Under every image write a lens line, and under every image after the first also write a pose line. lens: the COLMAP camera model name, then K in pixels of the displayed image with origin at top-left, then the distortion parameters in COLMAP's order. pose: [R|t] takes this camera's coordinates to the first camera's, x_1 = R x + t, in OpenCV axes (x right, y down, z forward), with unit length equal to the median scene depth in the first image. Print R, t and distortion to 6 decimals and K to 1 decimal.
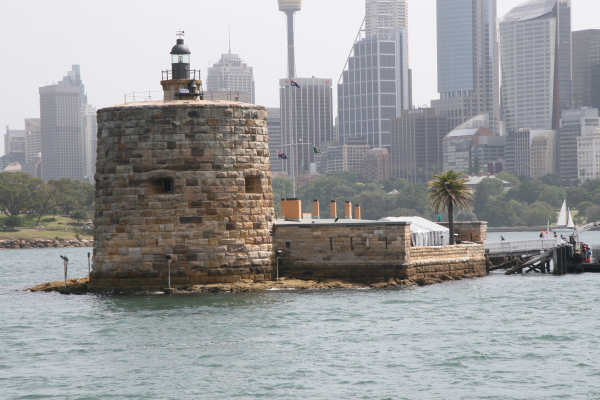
lens RADIAL K [[2336.2, 0, 299.5], [0, 2336.2, 200.3], [0, 0, 1]] dist [0.740918, 0.000000]
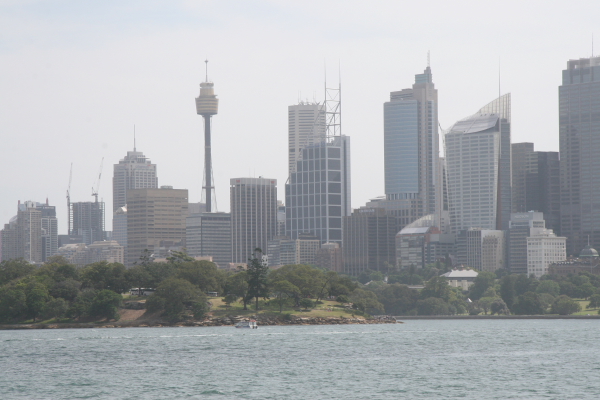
lens RADIAL K [[2336.2, 0, 300.5], [0, 2336.2, 200.0], [0, 0, 1]] dist [0.740918, 0.000000]
pose [[0.993166, 0.017232, 0.115431, -0.115121], [-0.012781, 0.999150, -0.039190, 0.001171], [-0.116008, 0.037447, 0.992542, -0.108774]]
